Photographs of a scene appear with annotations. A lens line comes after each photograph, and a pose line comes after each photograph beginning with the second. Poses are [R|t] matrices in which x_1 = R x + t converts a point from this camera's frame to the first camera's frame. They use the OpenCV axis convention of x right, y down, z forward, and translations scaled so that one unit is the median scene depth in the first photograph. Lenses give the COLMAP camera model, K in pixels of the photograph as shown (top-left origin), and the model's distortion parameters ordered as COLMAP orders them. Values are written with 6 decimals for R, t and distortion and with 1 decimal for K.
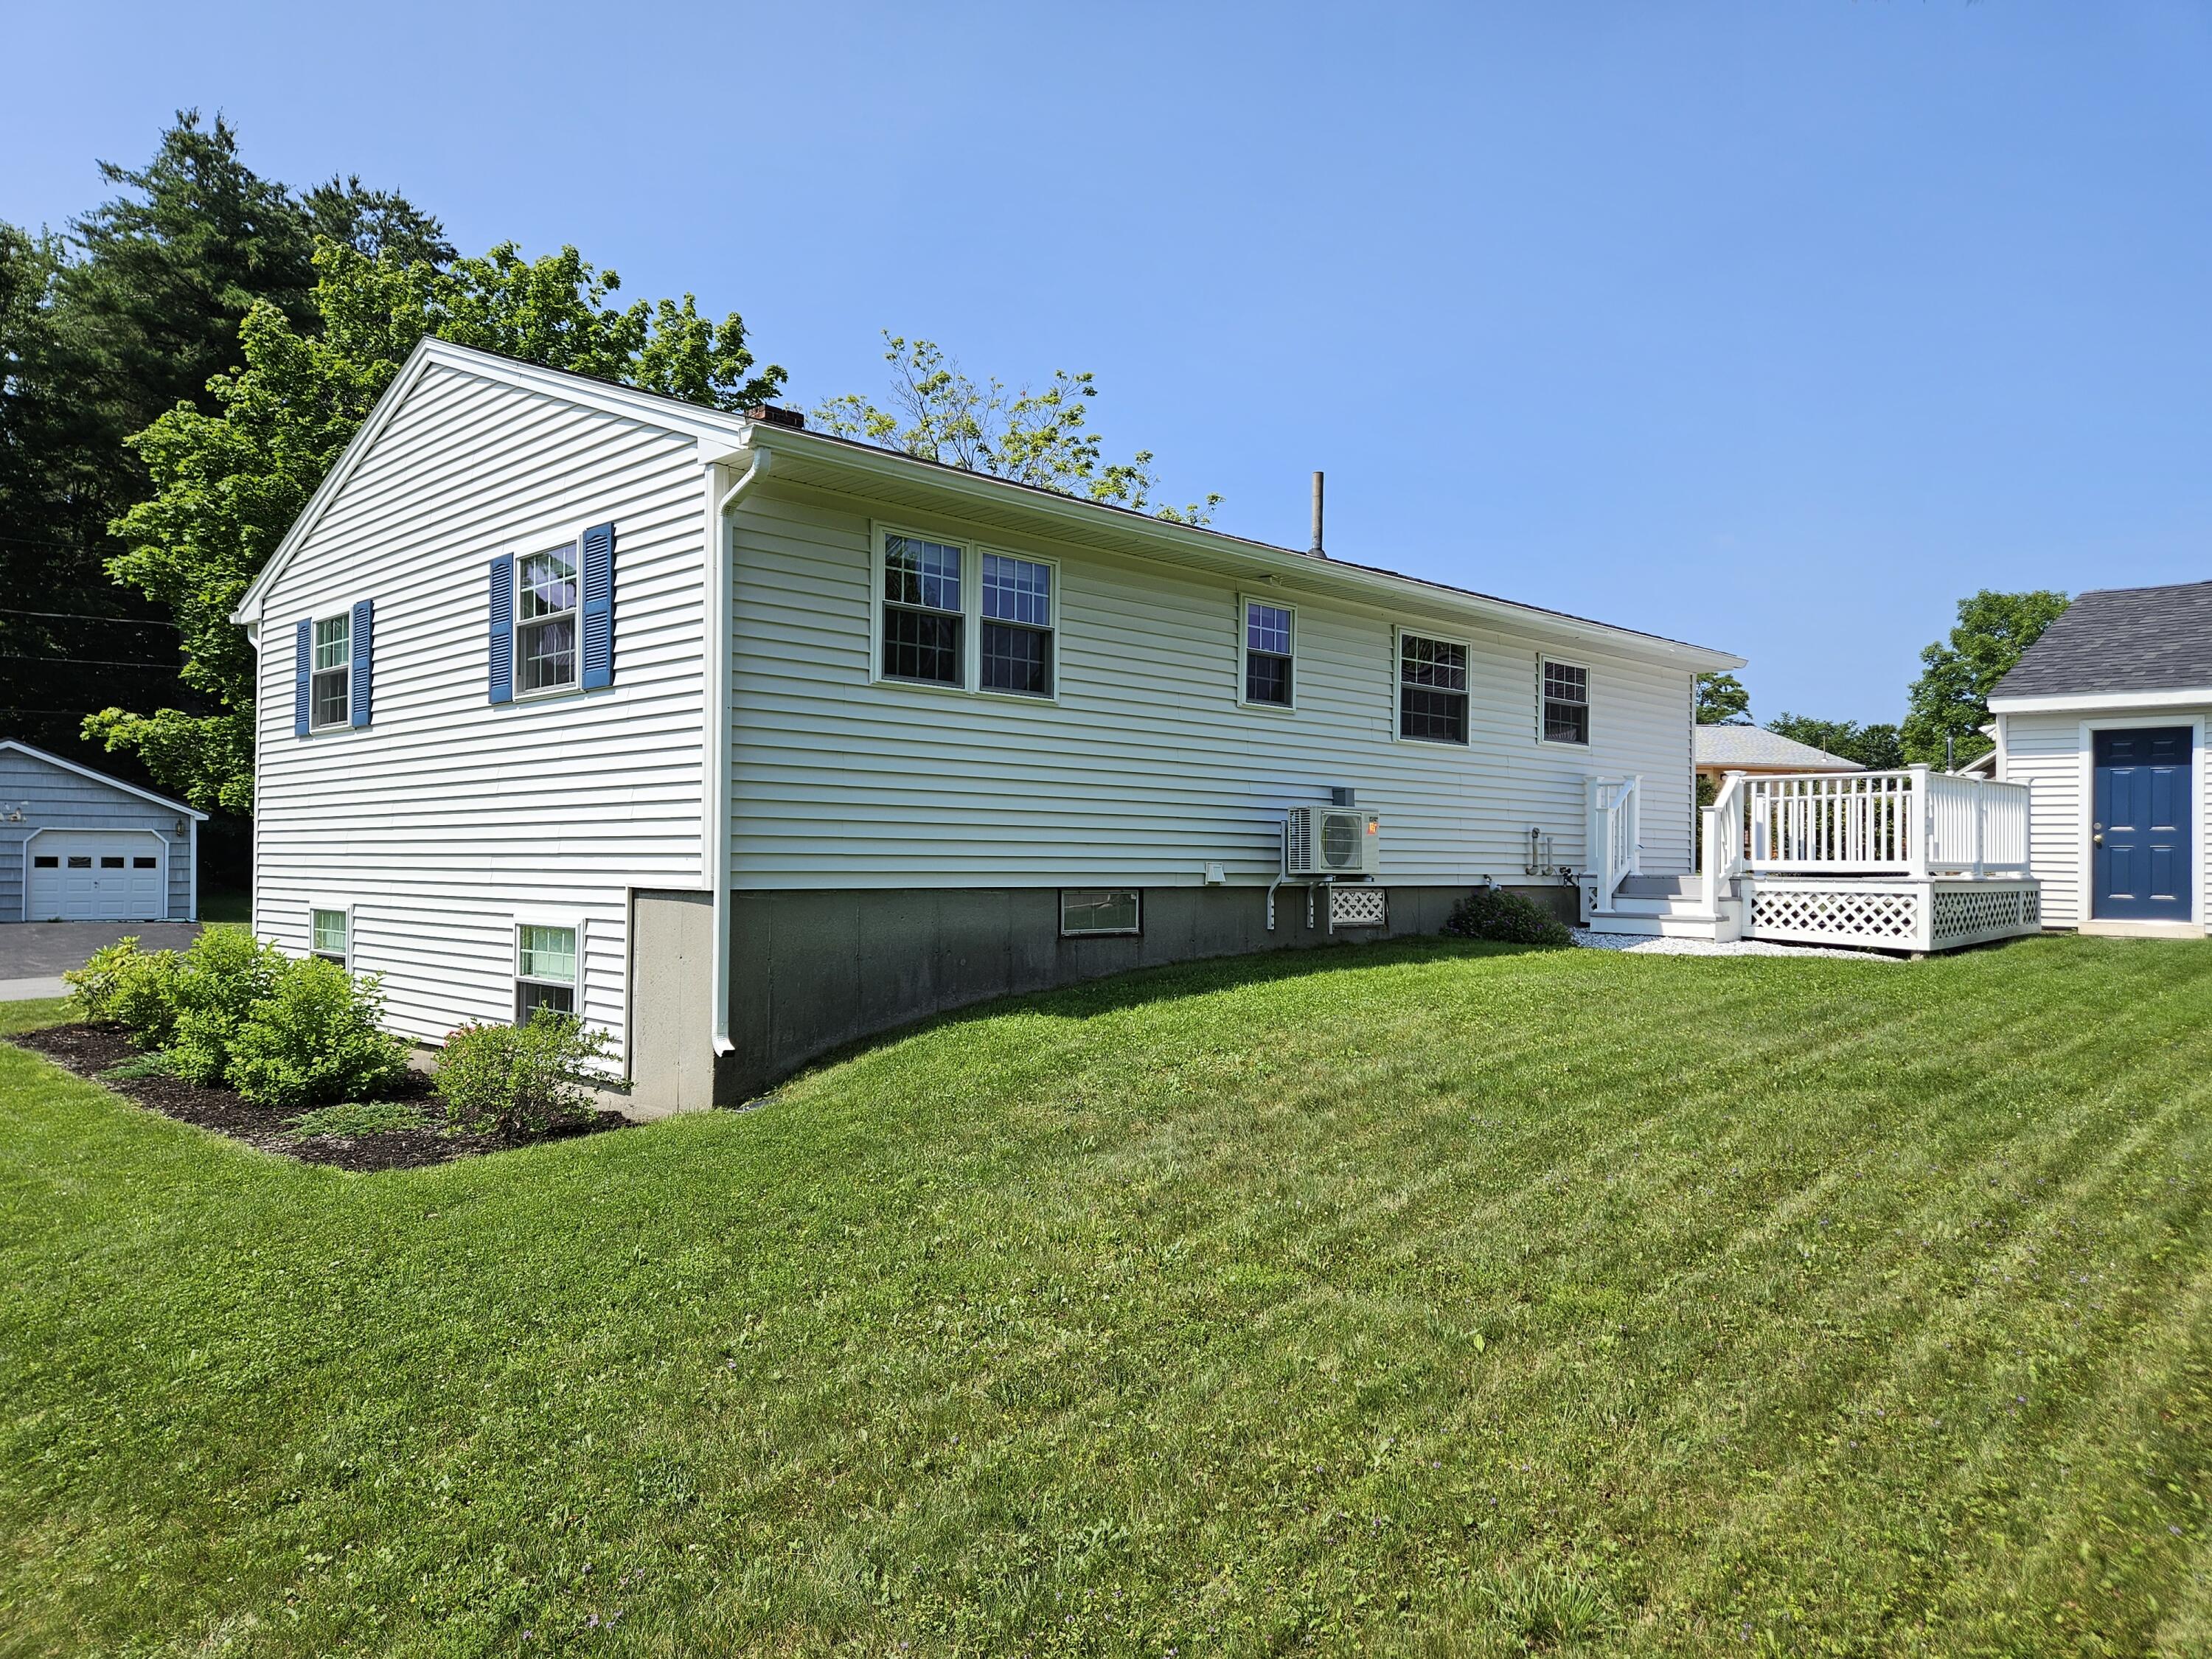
lens RADIAL K [[1484.0, 0, 1098.5], [0, 1484.0, 841.2], [0, 0, 1]] dist [0.034334, -0.007552]
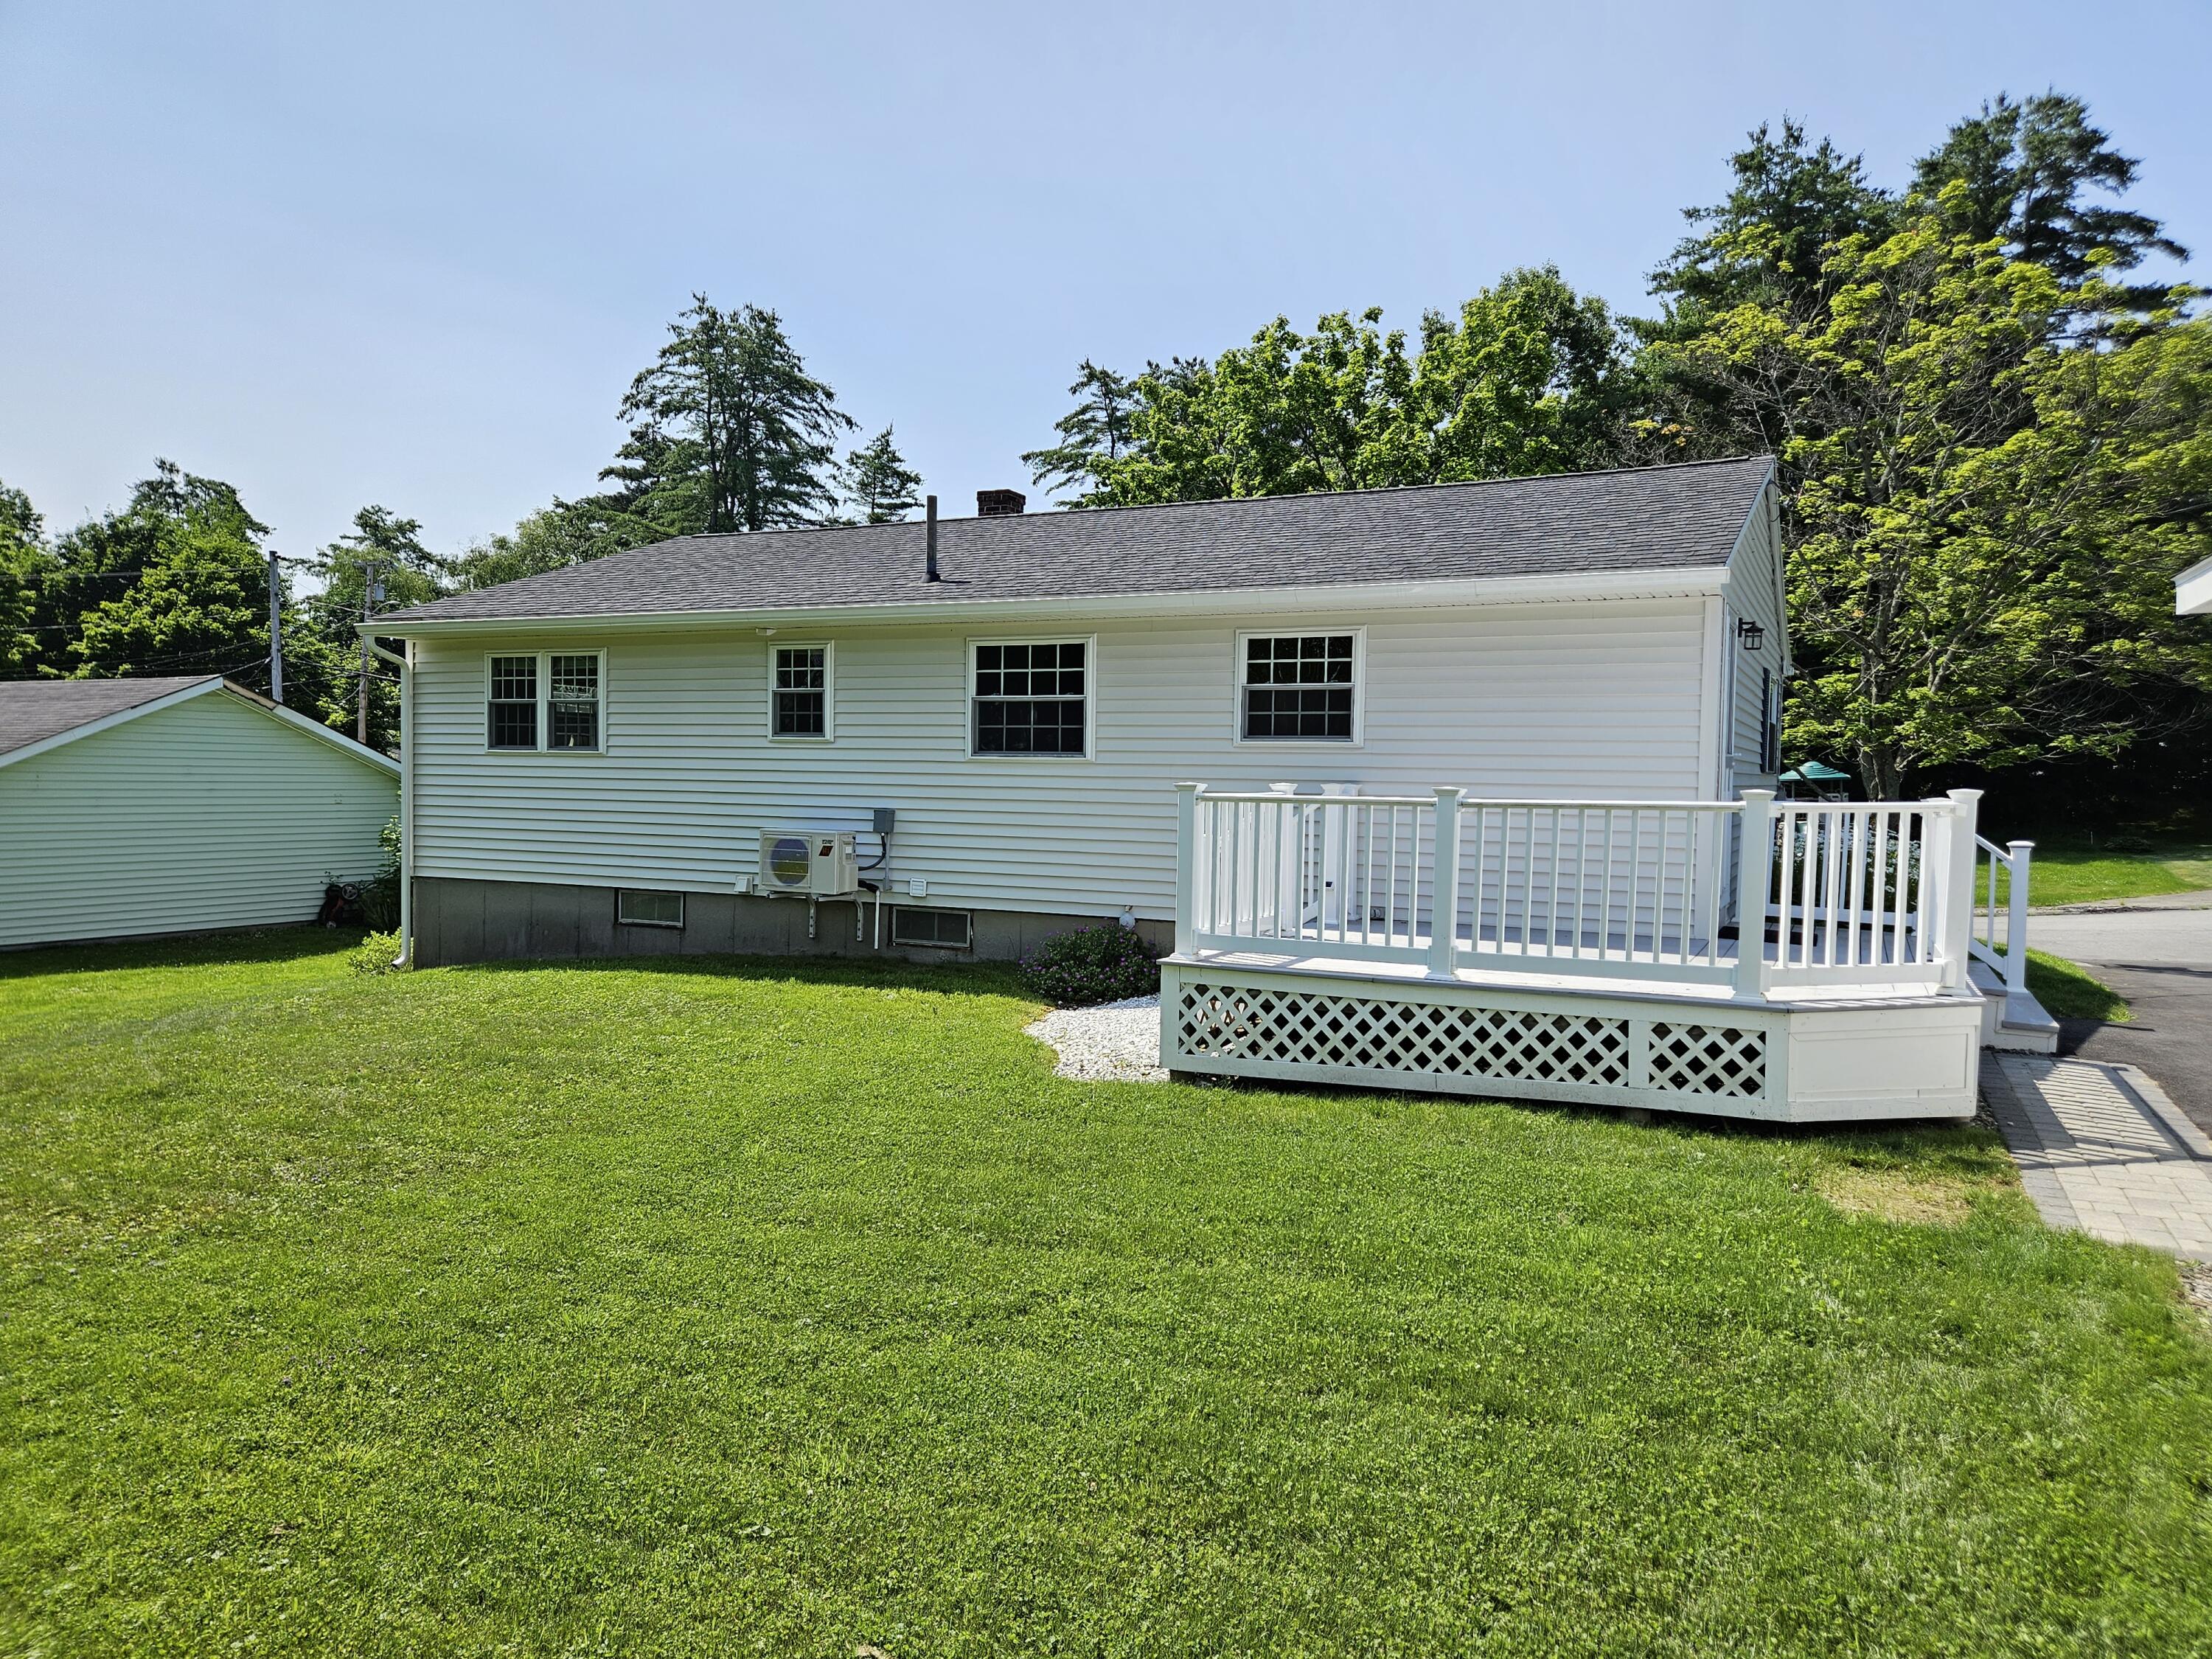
lens RADIAL K [[1484.0, 0, 1105.6], [0, 1484.0, 832.7], [0, 0, 1]] dist [0.034334, -0.007552]
pose [[0.368078, 0.030582, -0.929292, 1.244033], [-0.000819, 0.999469, 0.032567, -0.056210], [0.929795, -0.011226, 0.367908, 0.802133]]
